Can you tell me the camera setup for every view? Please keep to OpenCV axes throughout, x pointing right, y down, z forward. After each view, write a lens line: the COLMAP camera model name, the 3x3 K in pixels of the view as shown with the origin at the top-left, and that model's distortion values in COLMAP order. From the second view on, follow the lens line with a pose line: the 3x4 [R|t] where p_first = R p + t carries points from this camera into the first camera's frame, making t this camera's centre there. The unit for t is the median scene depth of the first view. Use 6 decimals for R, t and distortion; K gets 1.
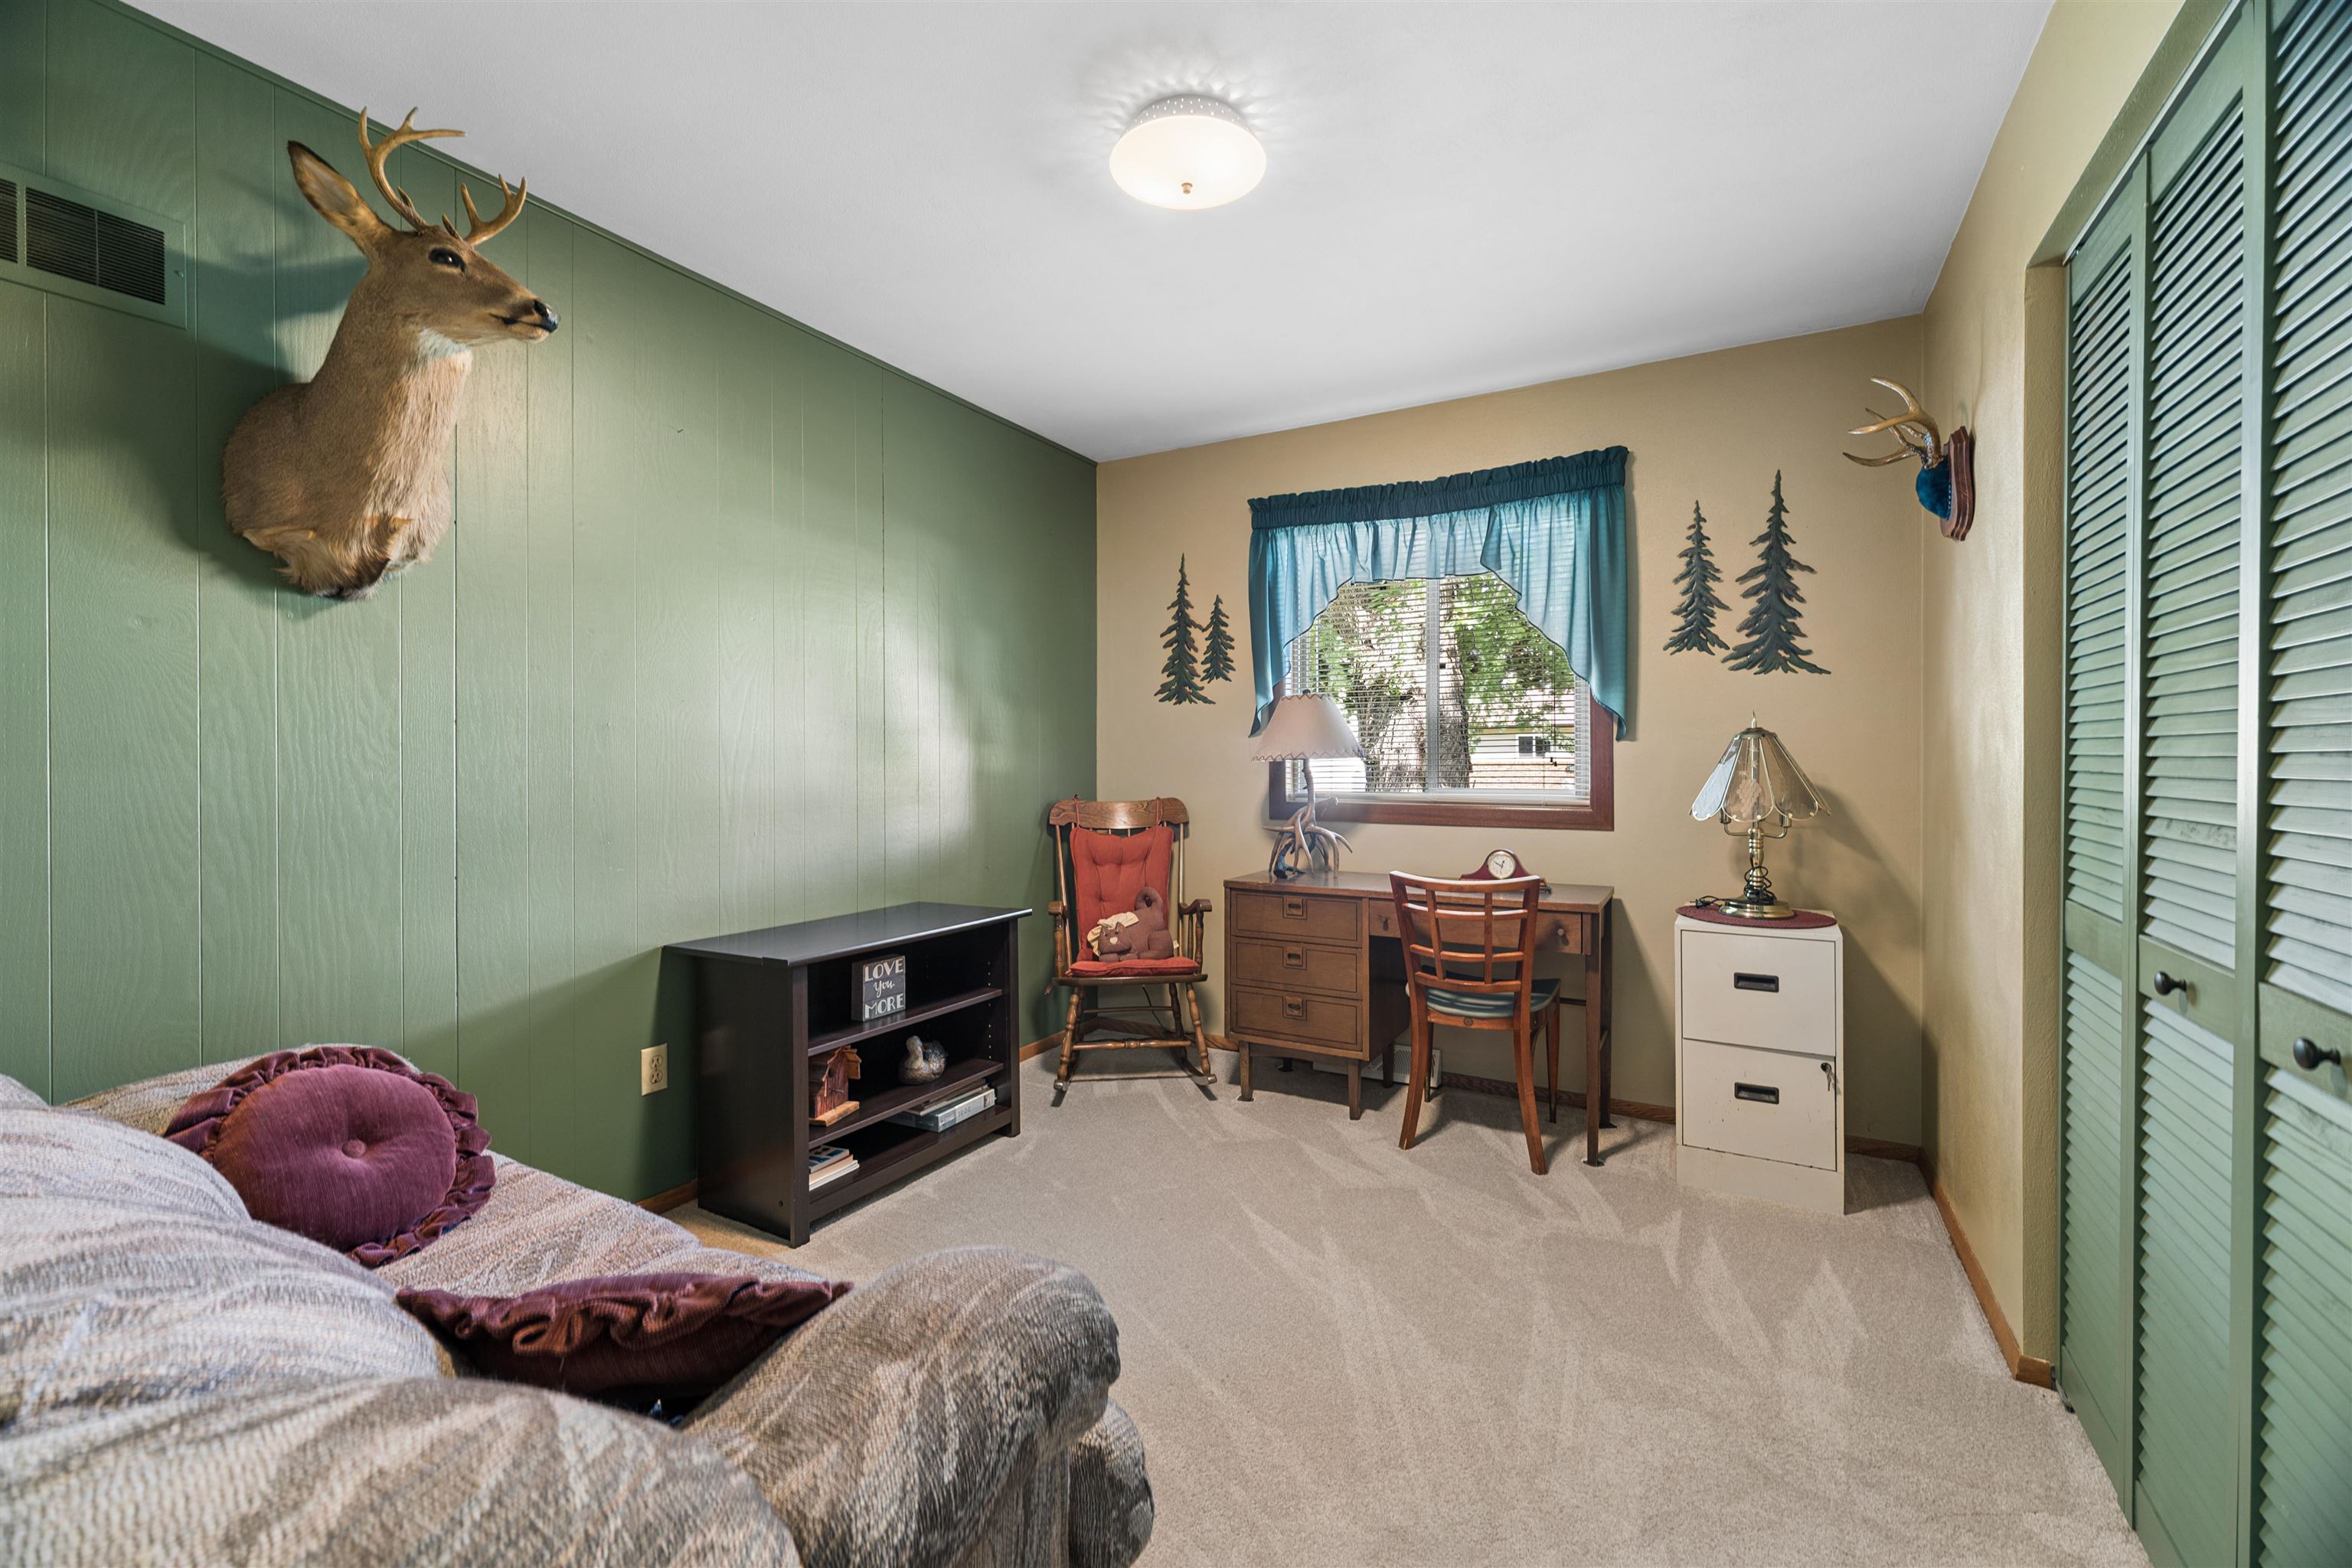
lens RADIAL K [[982.1, 0, 1174.8], [0, 982.1, 771.0], [0, 0, 1]] dist [0.004336, -0.001477]
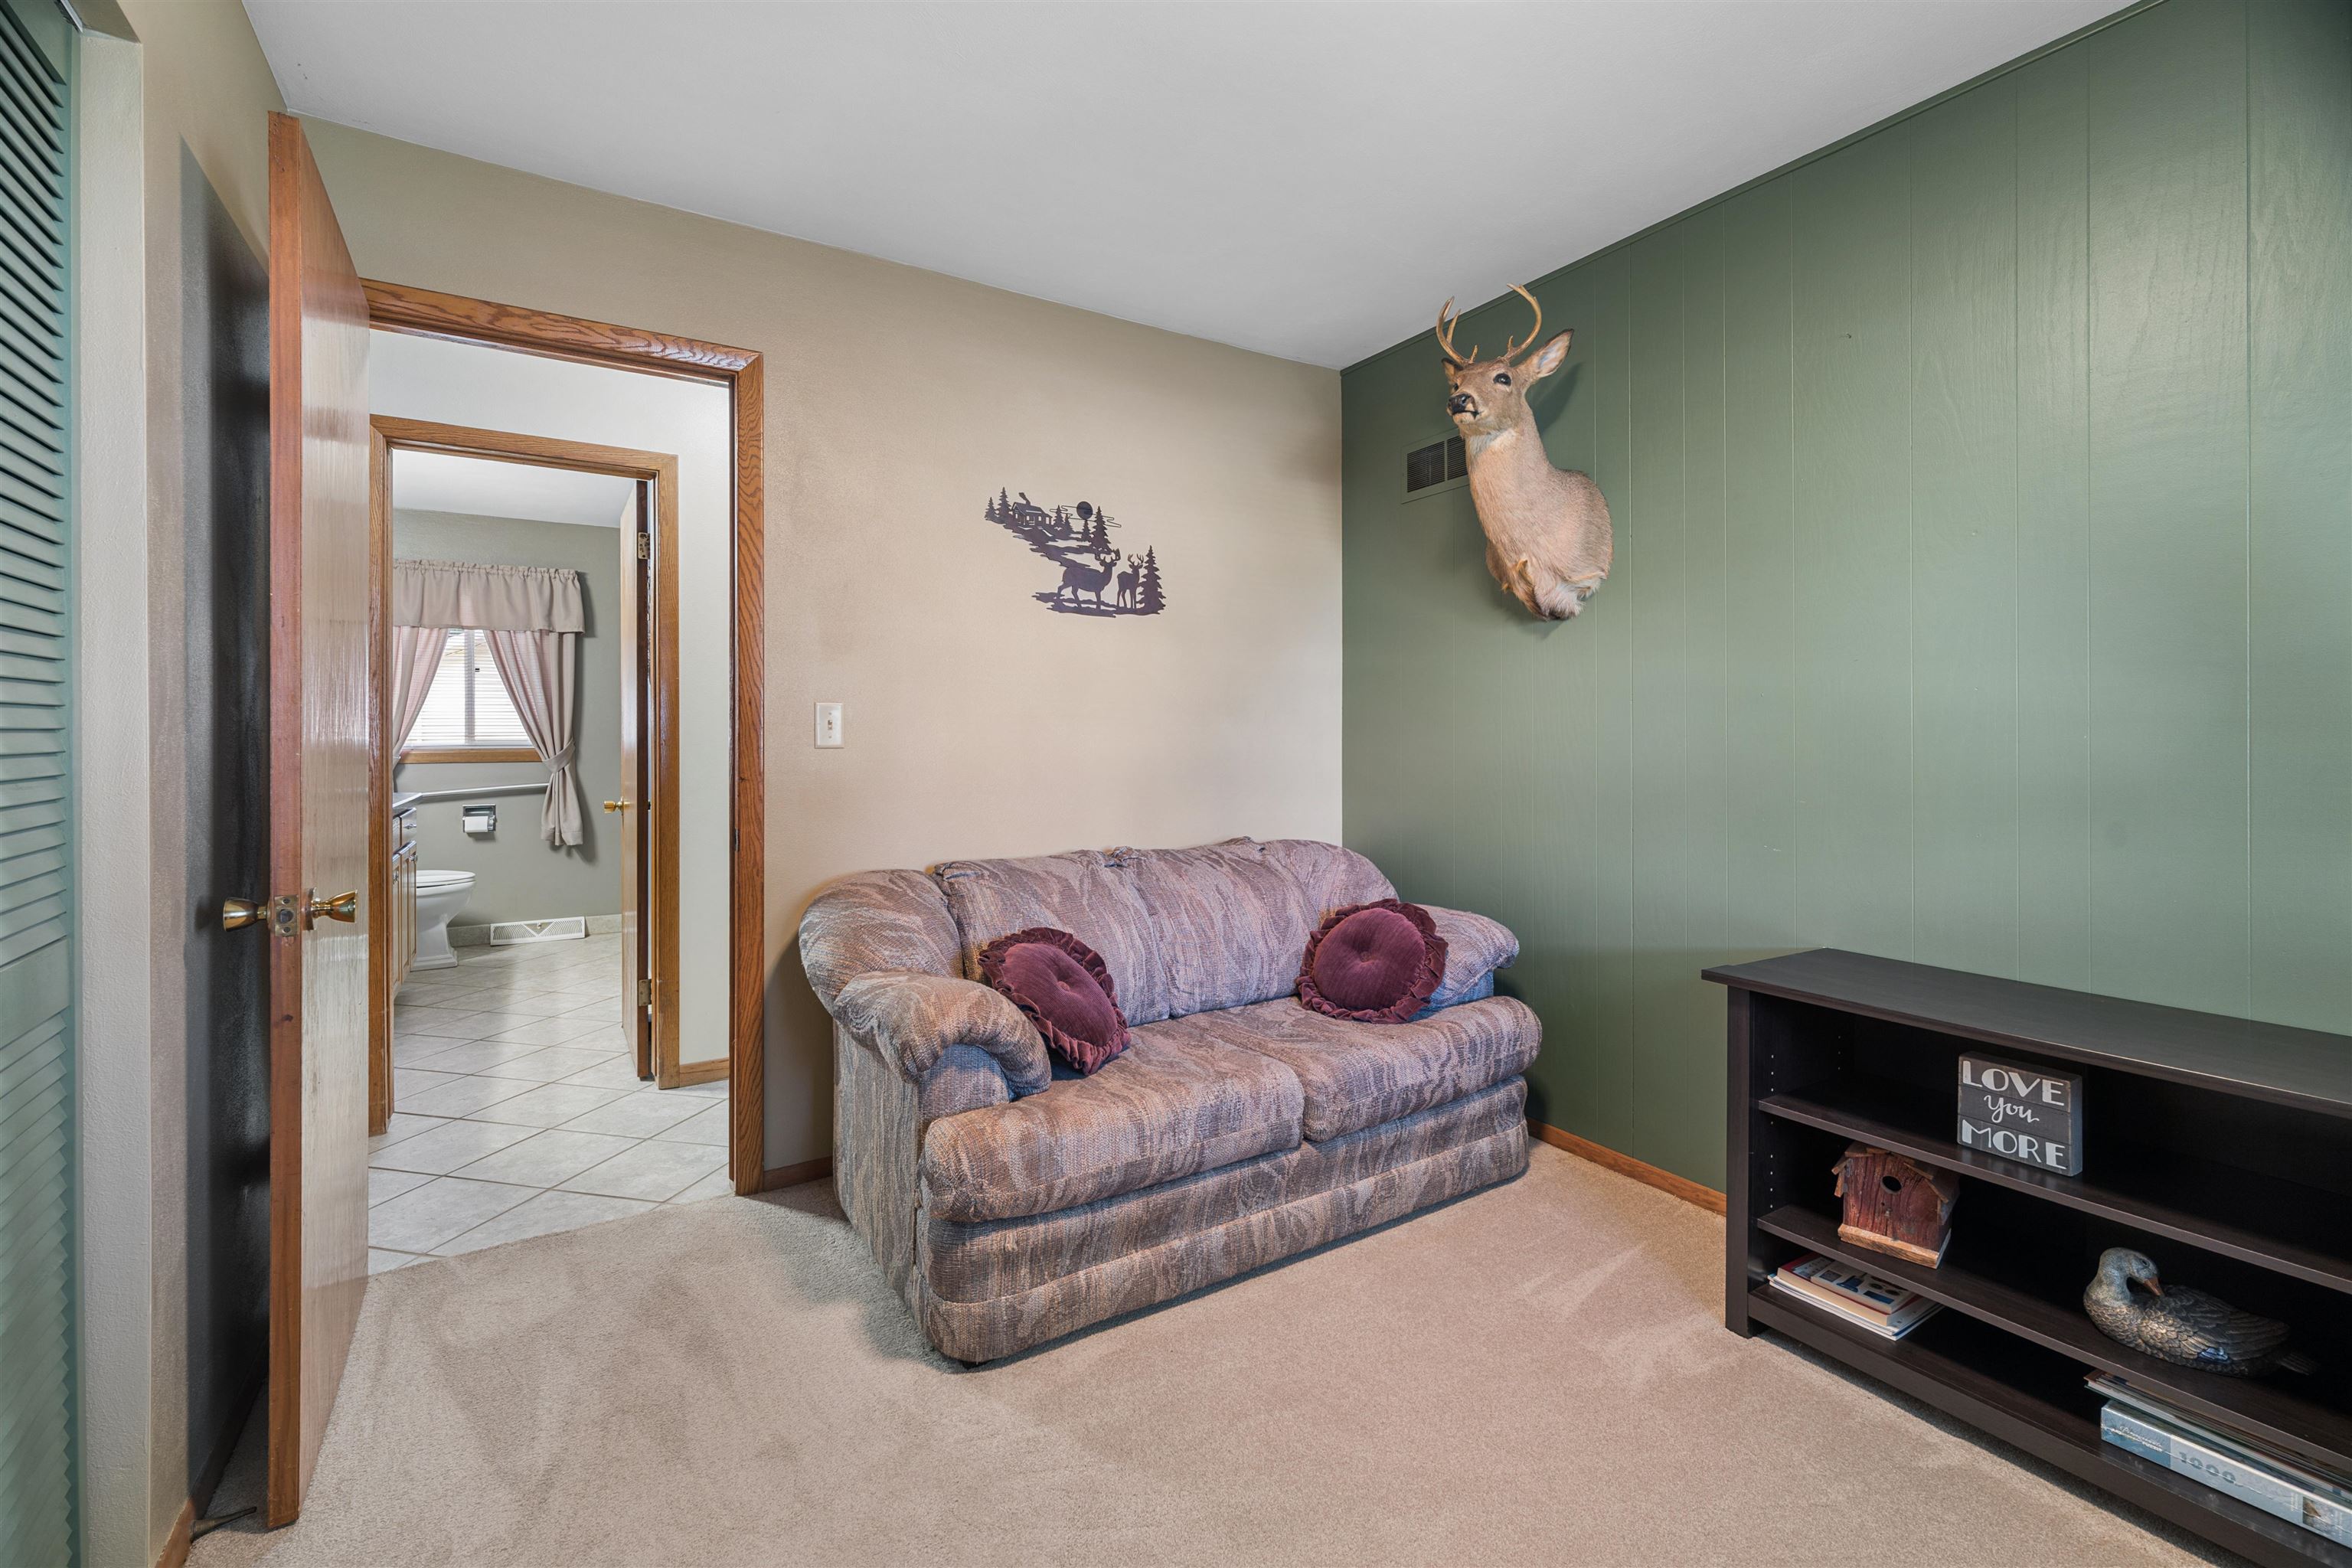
lens RADIAL K [[982.1, 0, 1174.2], [0, 982.1, 760.0], [0, 0, 1]] dist [0.004336, -0.001477]
pose [[-0.482270, 0.010674, -0.875958, 0.468688], [-0.012144, 0.999748, 0.018869, 0.001389], [0.875939, 0.019738, -0.482019, 0.836510]]
